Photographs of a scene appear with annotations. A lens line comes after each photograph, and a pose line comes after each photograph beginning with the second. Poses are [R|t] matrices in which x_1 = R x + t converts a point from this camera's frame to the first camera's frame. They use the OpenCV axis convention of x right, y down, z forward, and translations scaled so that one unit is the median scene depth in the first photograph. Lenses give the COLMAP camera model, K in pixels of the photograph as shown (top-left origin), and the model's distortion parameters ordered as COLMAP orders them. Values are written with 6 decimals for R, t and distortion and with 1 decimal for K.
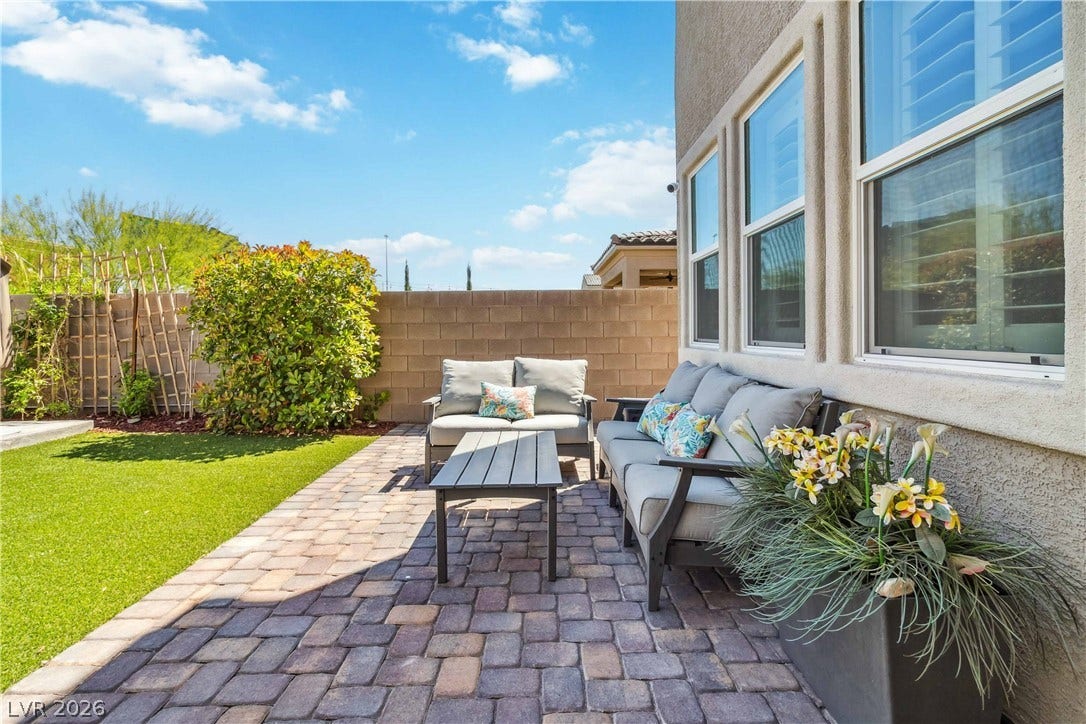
lens RADIAL K [[517.0, 0, 540.4], [0, 517.0, 329.3], [0, 0, 1]] dist [0.004260, 0.001457]
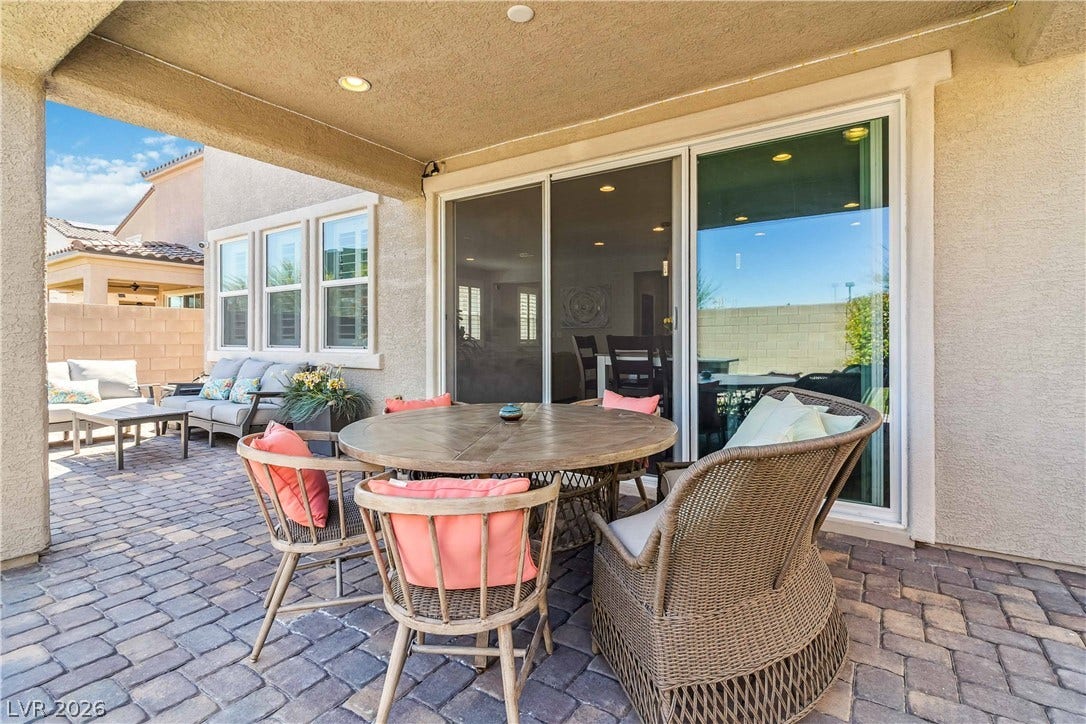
lens RADIAL K [[517.0, 0, 542.9], [0, 517.0, 341.5], [0, 0, 1]] dist [0.004260, 0.001457]
pose [[0.557157, 0.006001, 0.830386, -0.581379], [-0.007303, 0.999971, -0.002327, 0.005051], [-0.830375, -0.004768, 0.557184, -0.864886]]
